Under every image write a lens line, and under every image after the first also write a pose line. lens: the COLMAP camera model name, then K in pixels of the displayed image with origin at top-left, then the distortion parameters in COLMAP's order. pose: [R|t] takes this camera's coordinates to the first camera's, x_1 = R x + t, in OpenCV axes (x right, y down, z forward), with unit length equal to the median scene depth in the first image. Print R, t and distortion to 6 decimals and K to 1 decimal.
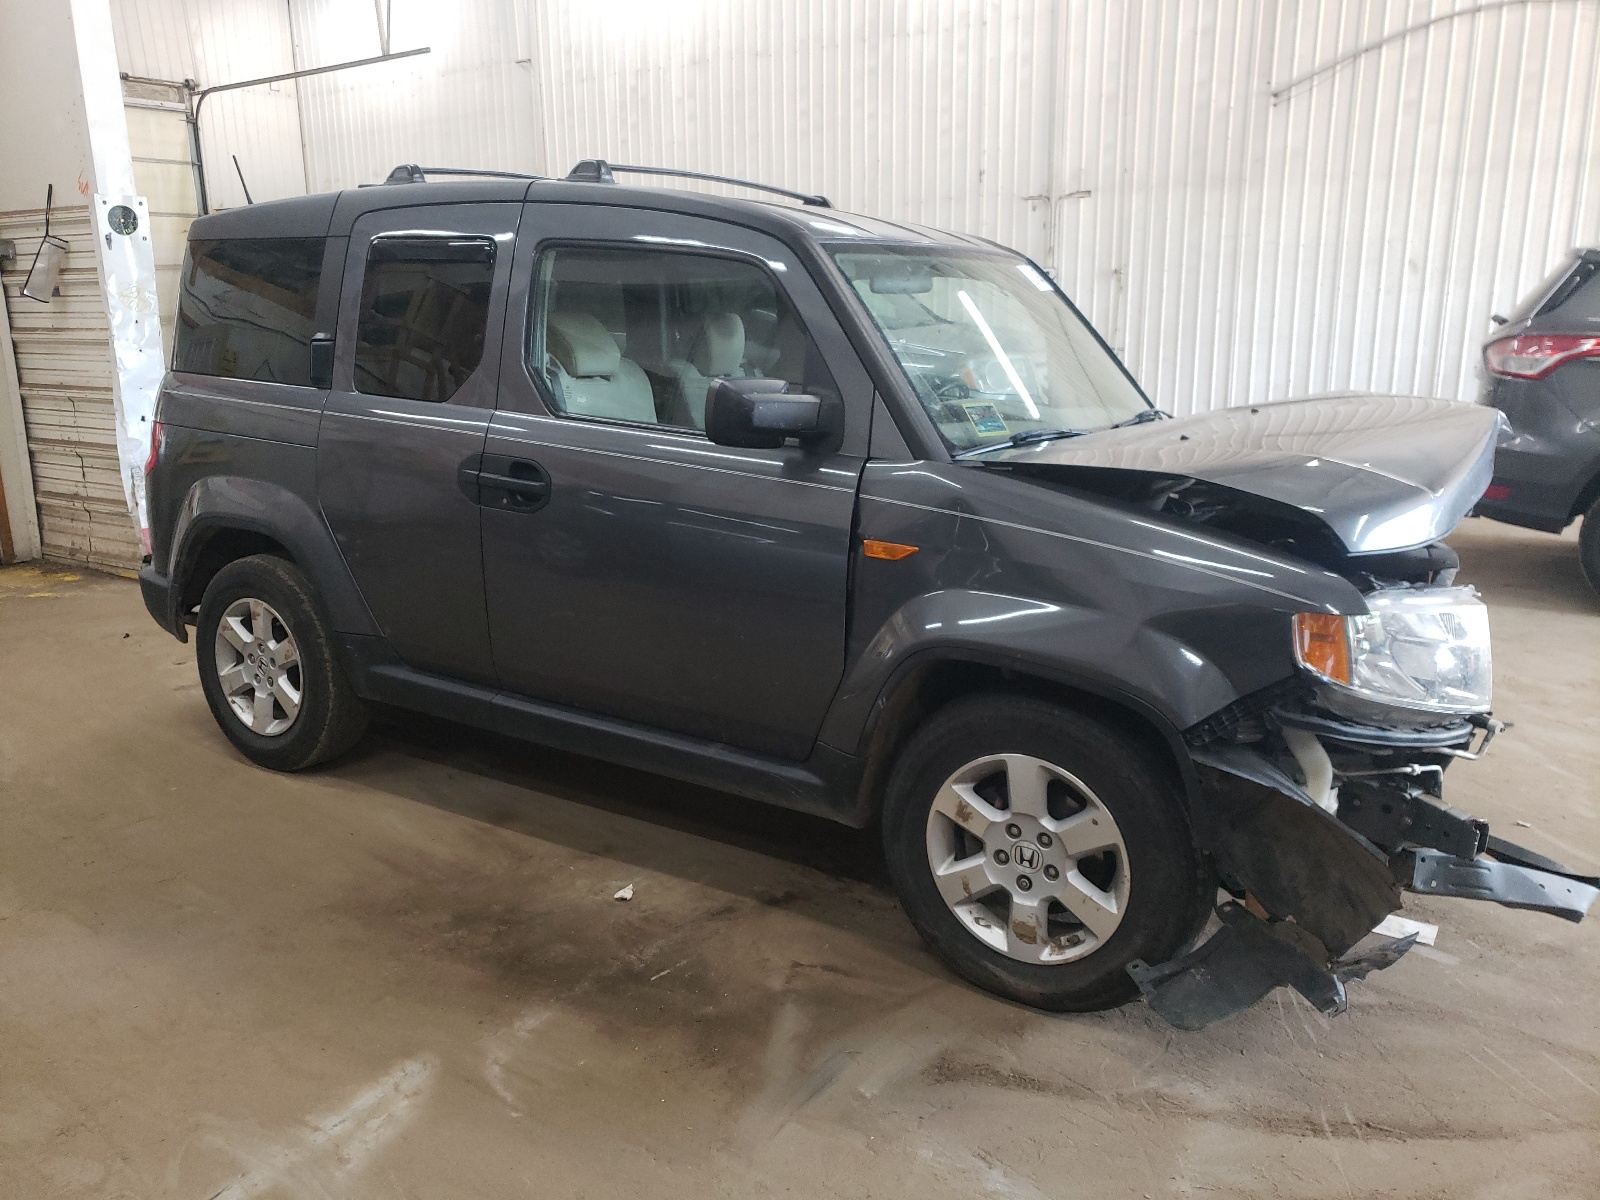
lens RADIAL K [[1260.4, 0, 800.0], [0, 1260.4, 600.0], [0, 0, 1]] dist [-0.003397, 0.001523]
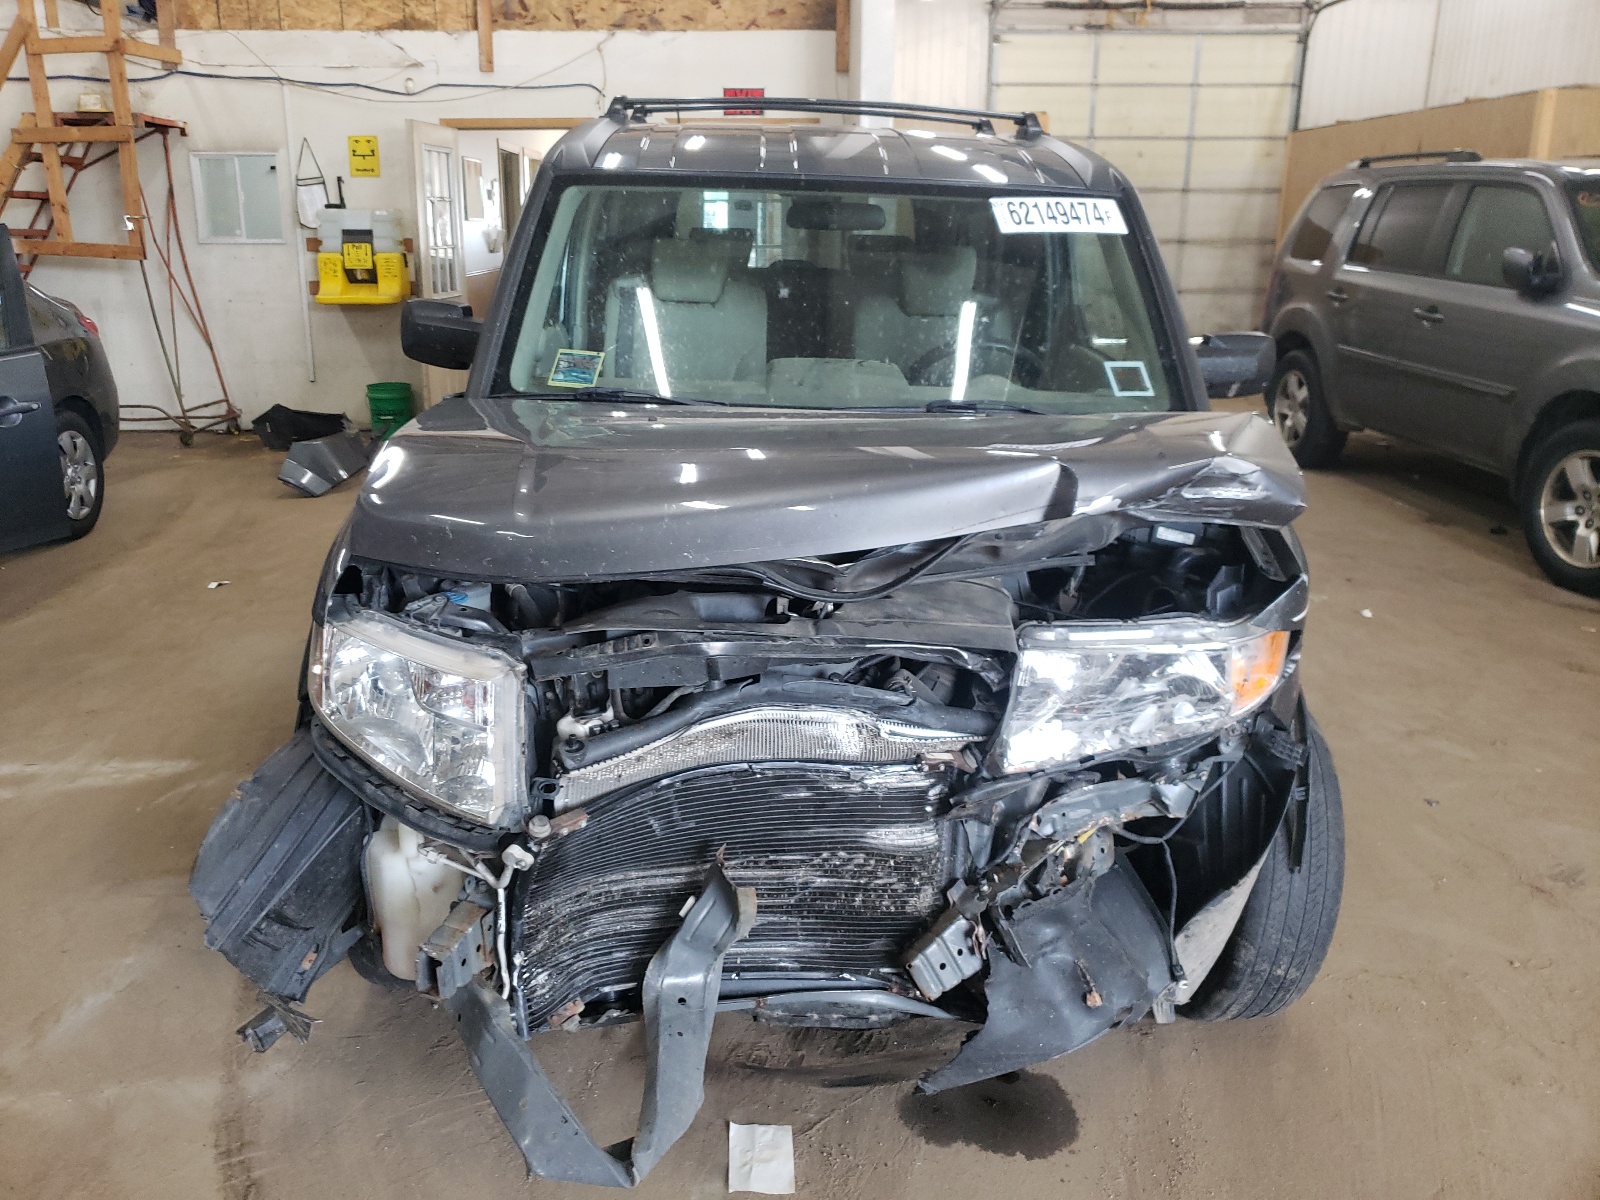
lens RADIAL K [[1249.5, 0, 800.0], [0, 1249.5, 600.0], [0, 0, 1]] dist [0.009423, 0.006202]
pose [[0.551472, 0.251709, -0.795312, 0.871295], [-0.203548, 0.965176, 0.164329, -0.141684], [0.808979, 0.071261, 0.583502, 0.529727]]
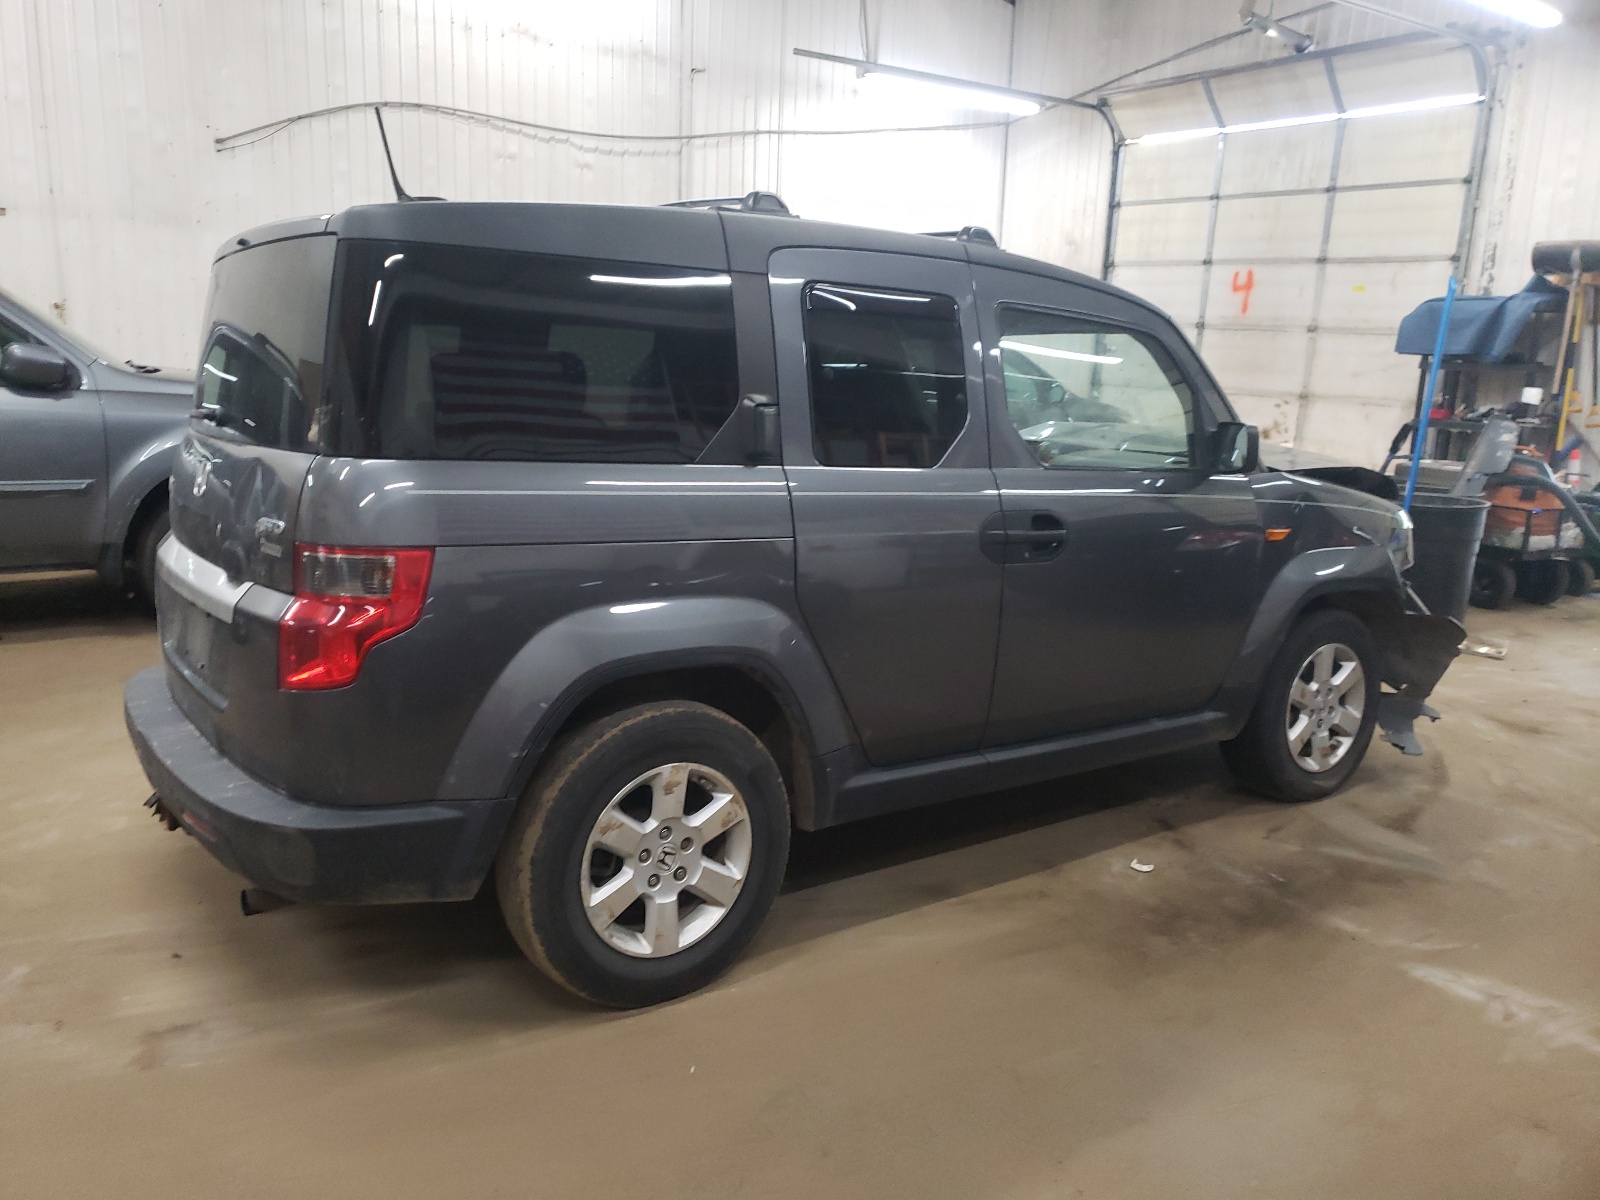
lens RADIAL K [[1186.8, 0, 800.0], [0, 1186.8, 600.0], [0, 0, 1]] dist [-0.009194, -0.001426]
pose [[0.385061, -0.163919, 0.908217, -1.153863], [0.179748, 0.978575, 0.100409, -0.167870], [-0.905217, 0.124586, 0.406275, 0.761957]]
